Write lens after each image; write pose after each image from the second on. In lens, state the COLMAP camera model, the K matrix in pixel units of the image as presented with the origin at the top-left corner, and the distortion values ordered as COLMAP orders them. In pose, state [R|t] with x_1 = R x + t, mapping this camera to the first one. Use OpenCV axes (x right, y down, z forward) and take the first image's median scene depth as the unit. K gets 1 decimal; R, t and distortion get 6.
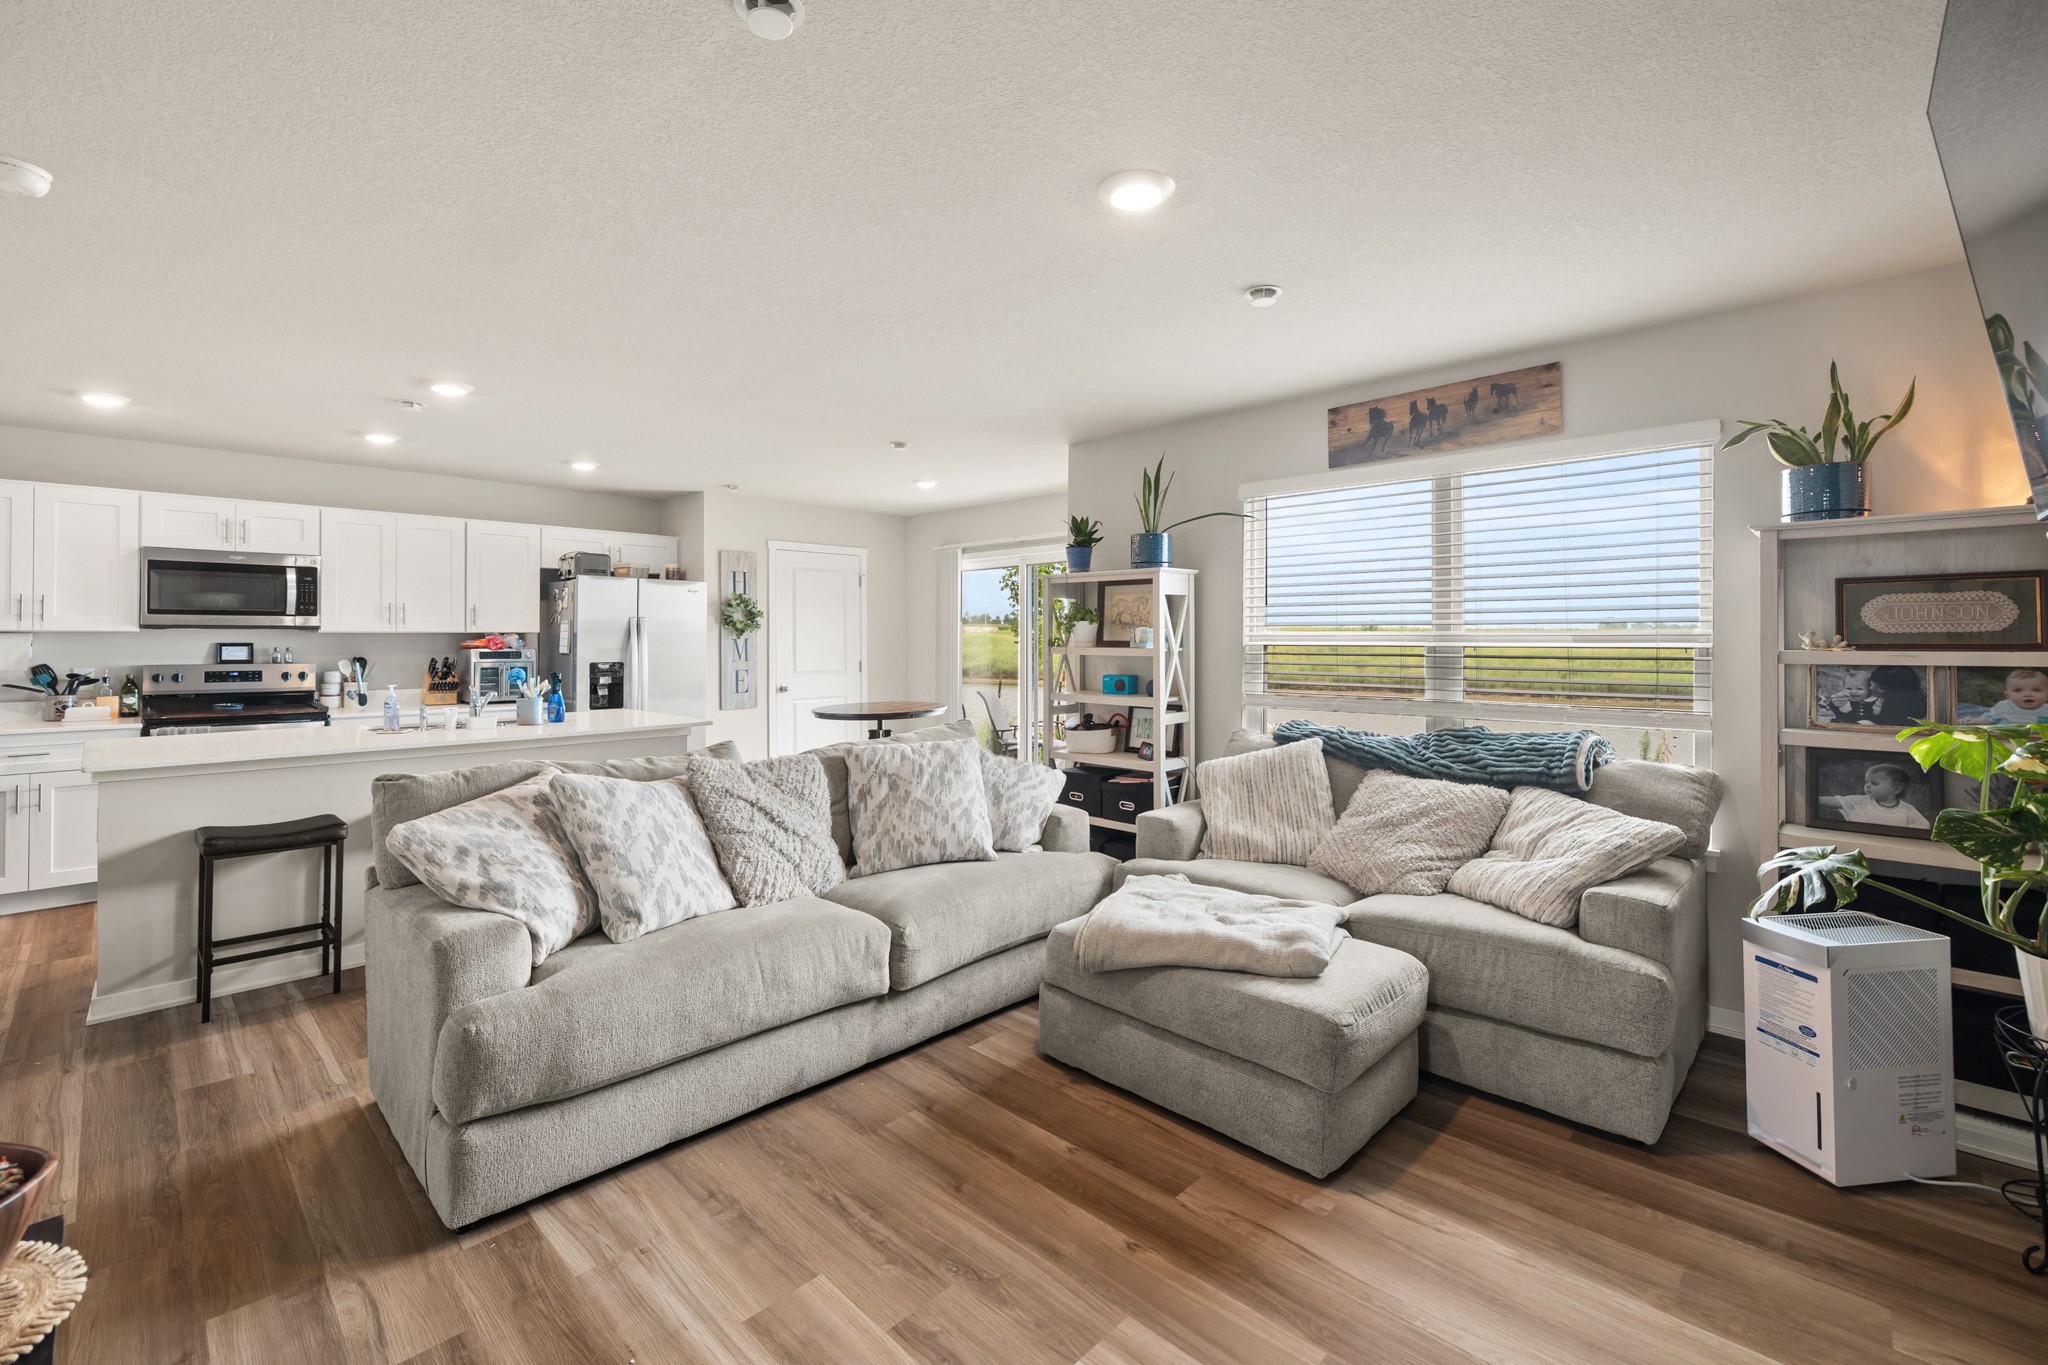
lens RADIAL K [[879.3, 0, 1023.3], [0, 879.3, 632.7], [0, 0, 1]] dist [0.000402, -0.000038]
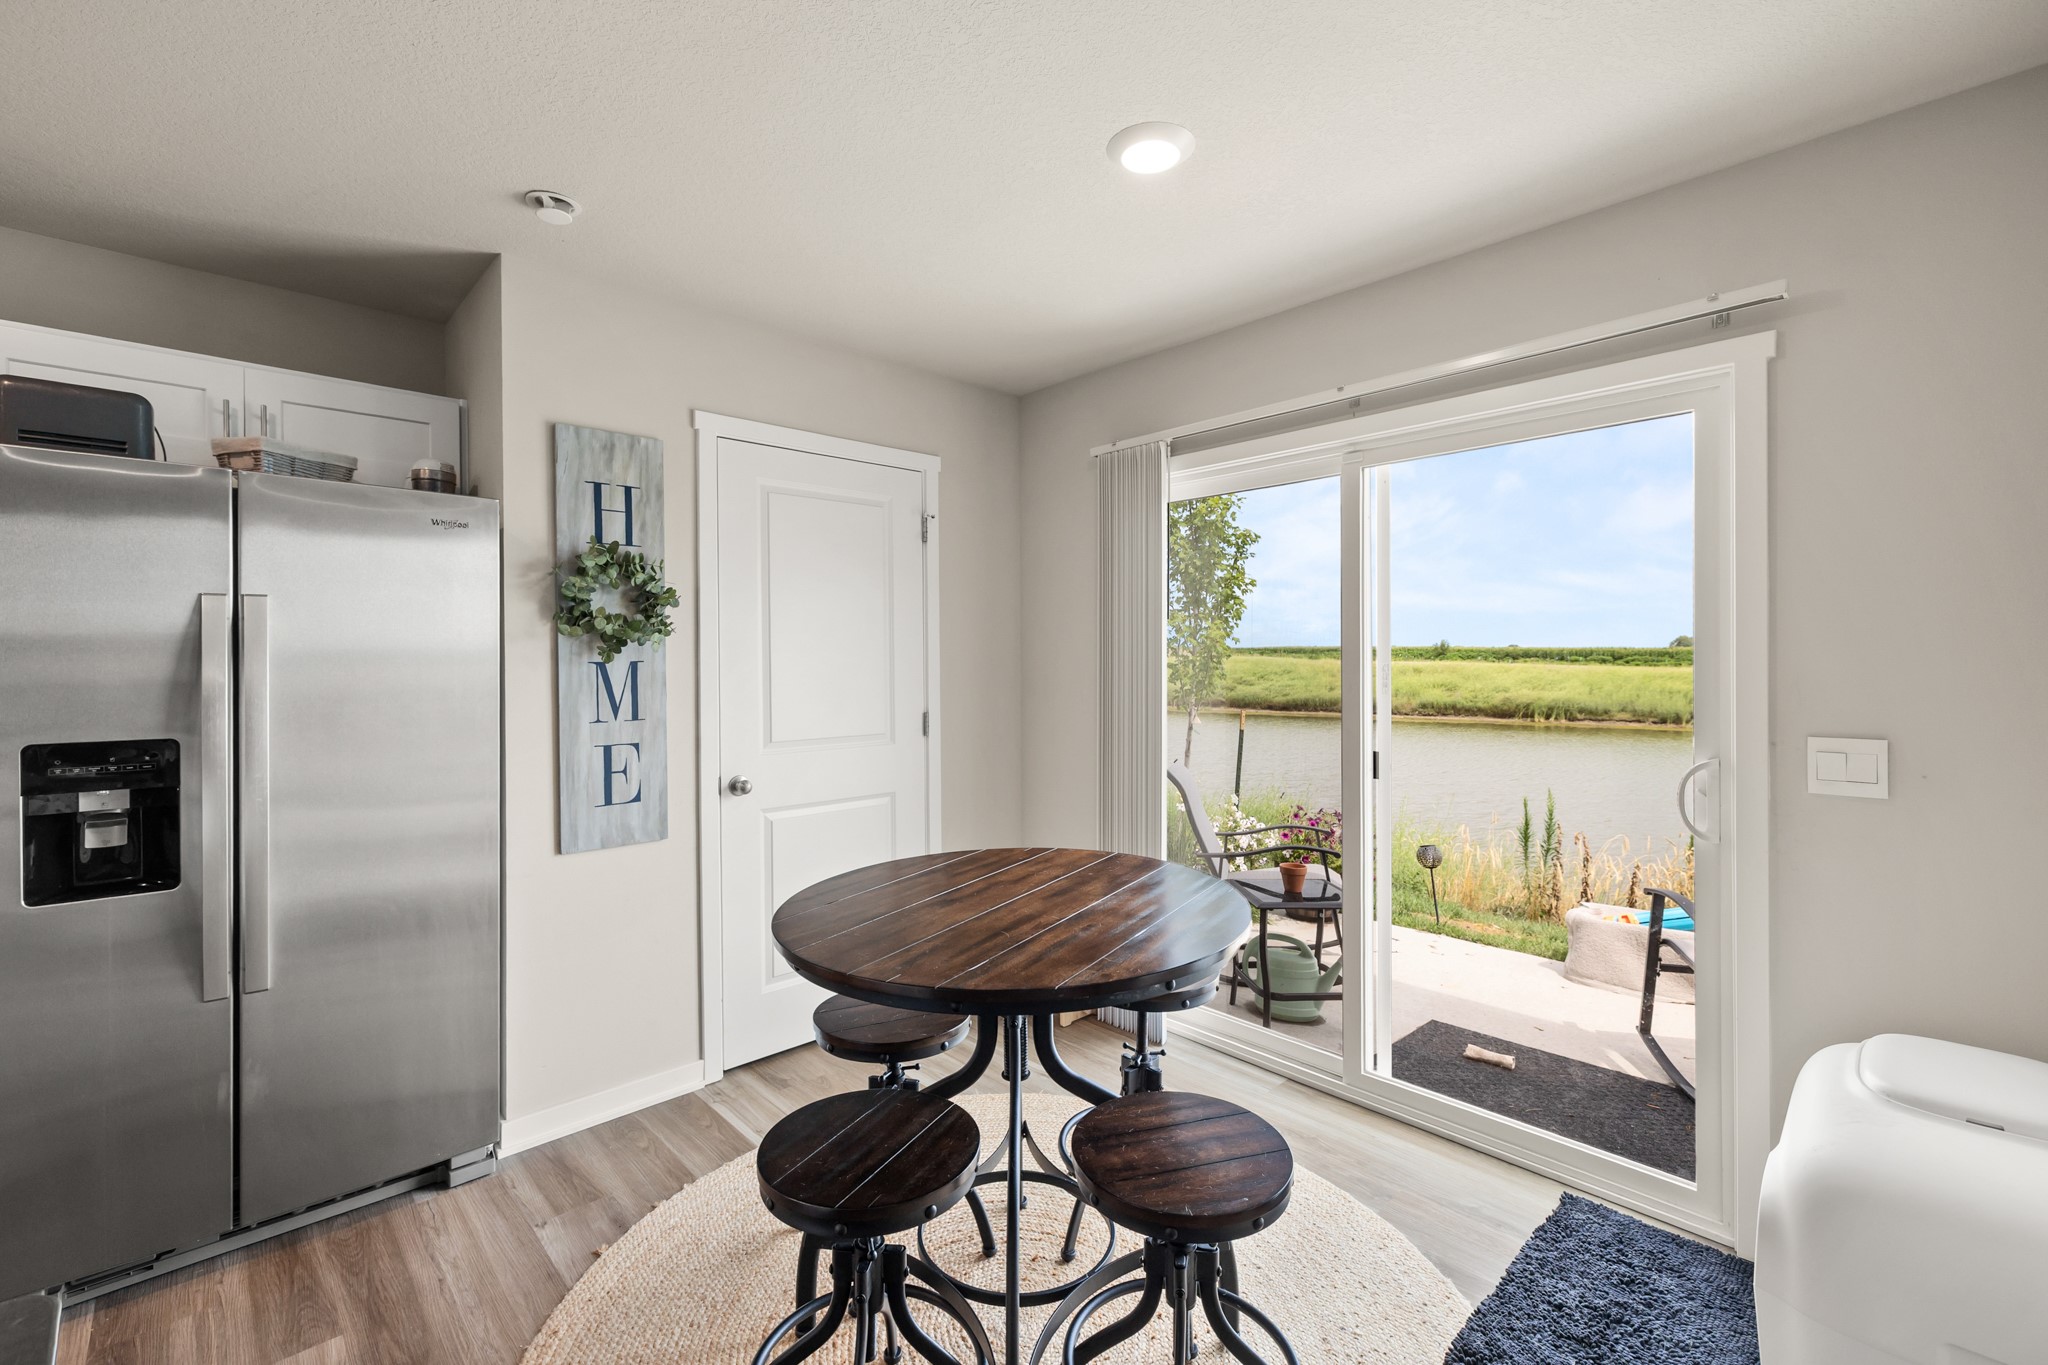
lens RADIAL K [[888.1, 0, 1019.1], [0, 888.1, 658.9], [0, 0, 1]] dist [0.001675, 0.000018]
pose [[0.998374, -0.001523, -0.056975, -0.161354], [0.001931, 0.999973, 0.007121, 0.004059], [0.056963, -0.007219, 0.998350, 0.798161]]
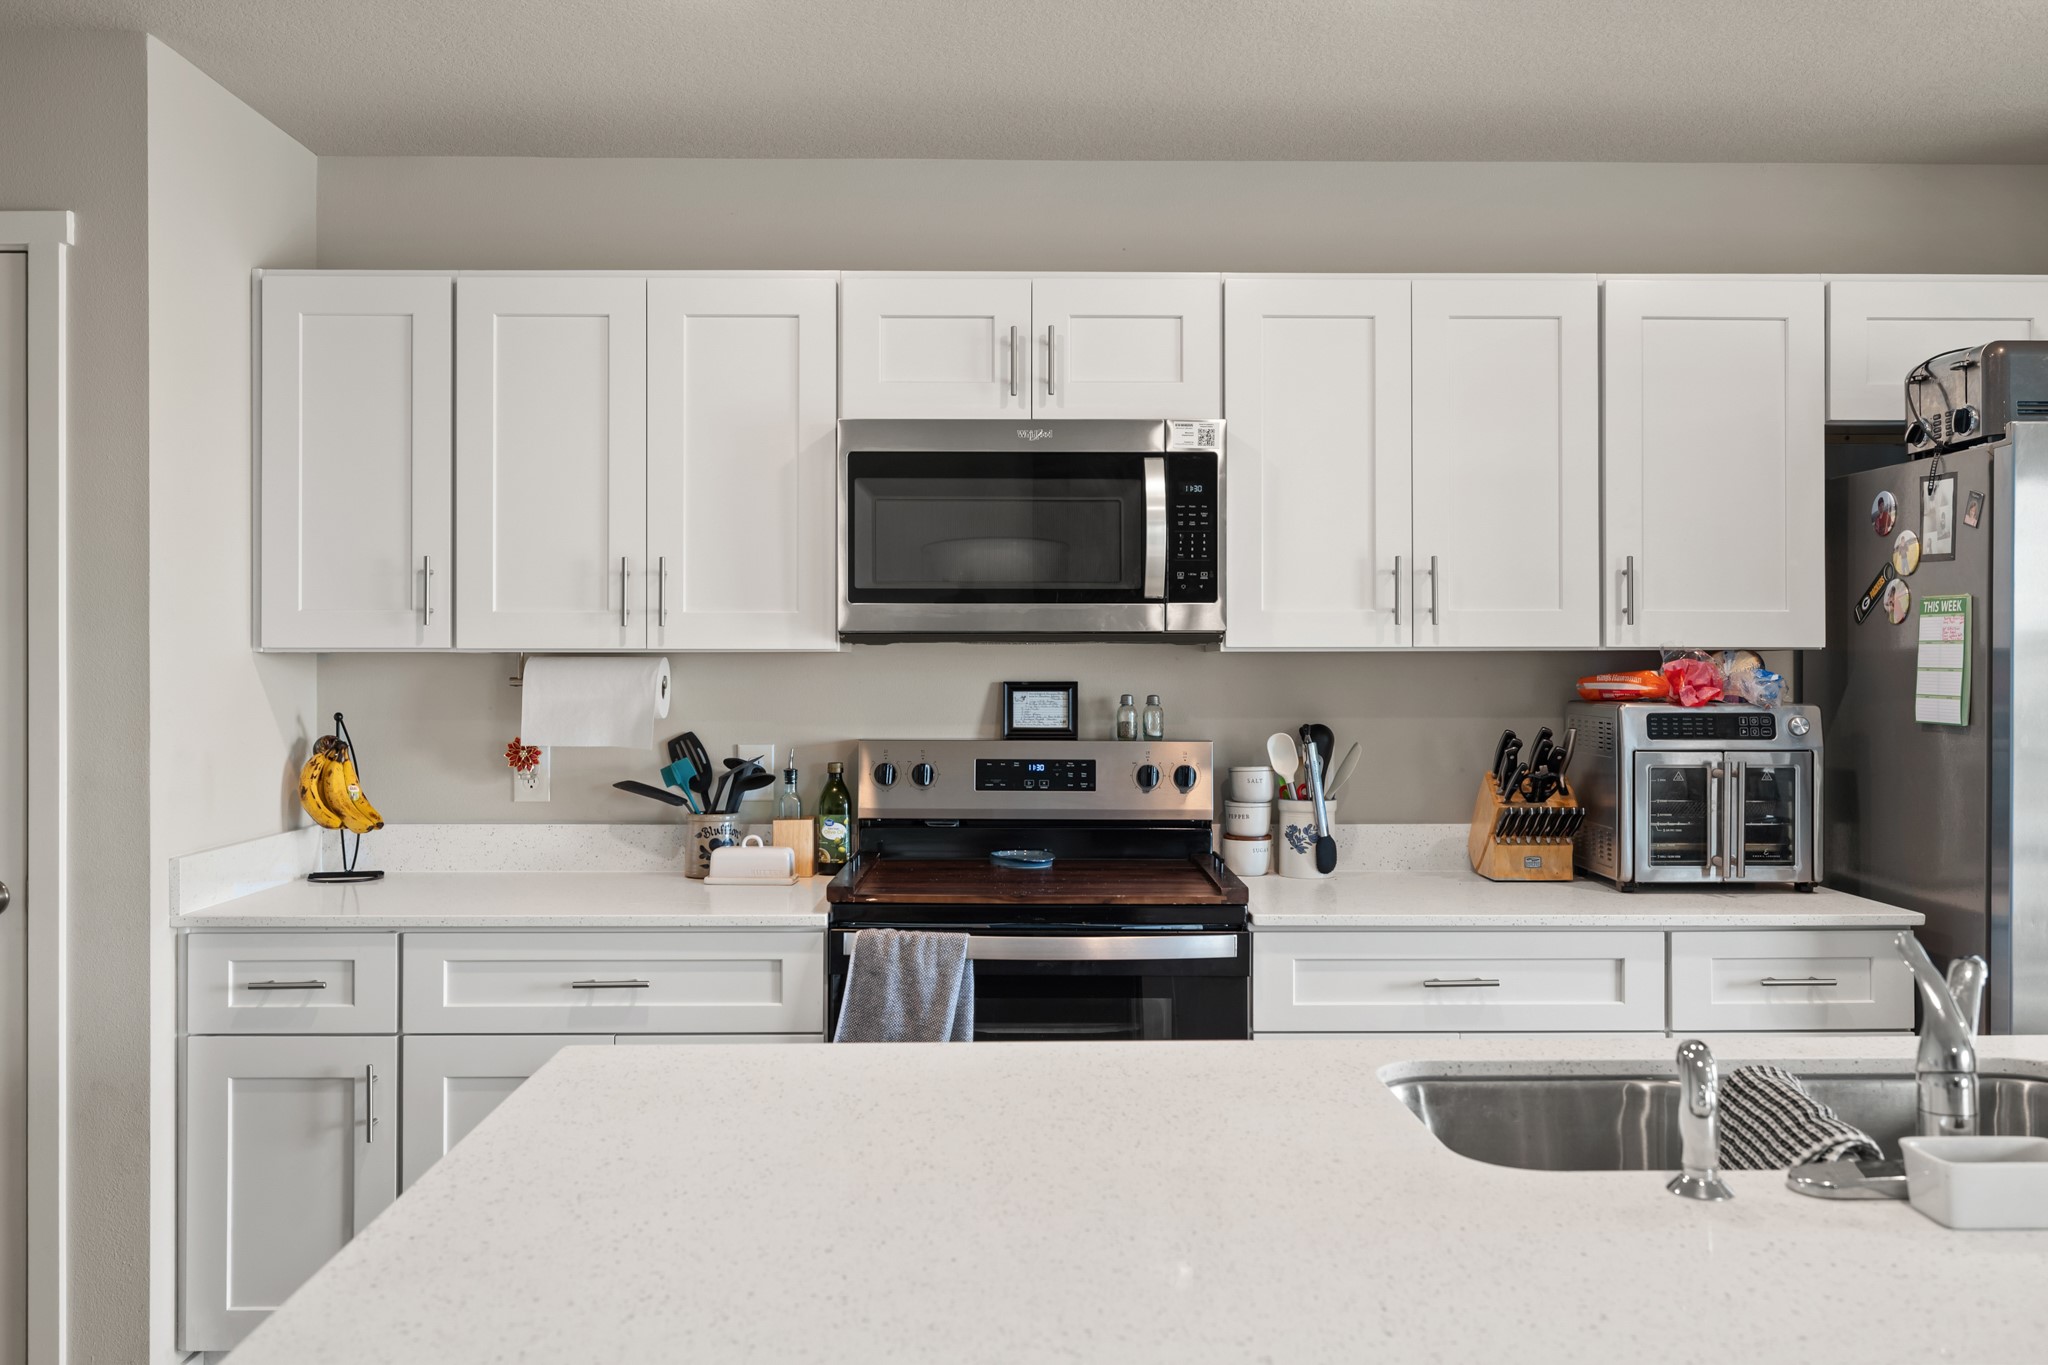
lens RADIAL K [[1700.9, 0, 1018.4], [0, 1700.9, 658.0], [0, 0, 1]] dist [0.001103, -0.004806]
pose [[0.705767, -0.002917, -0.708438, -0.393428], [0.006048, 0.999980, 0.001909, 0.000487], [0.708418, -0.005632, 0.705771, 0.484283]]
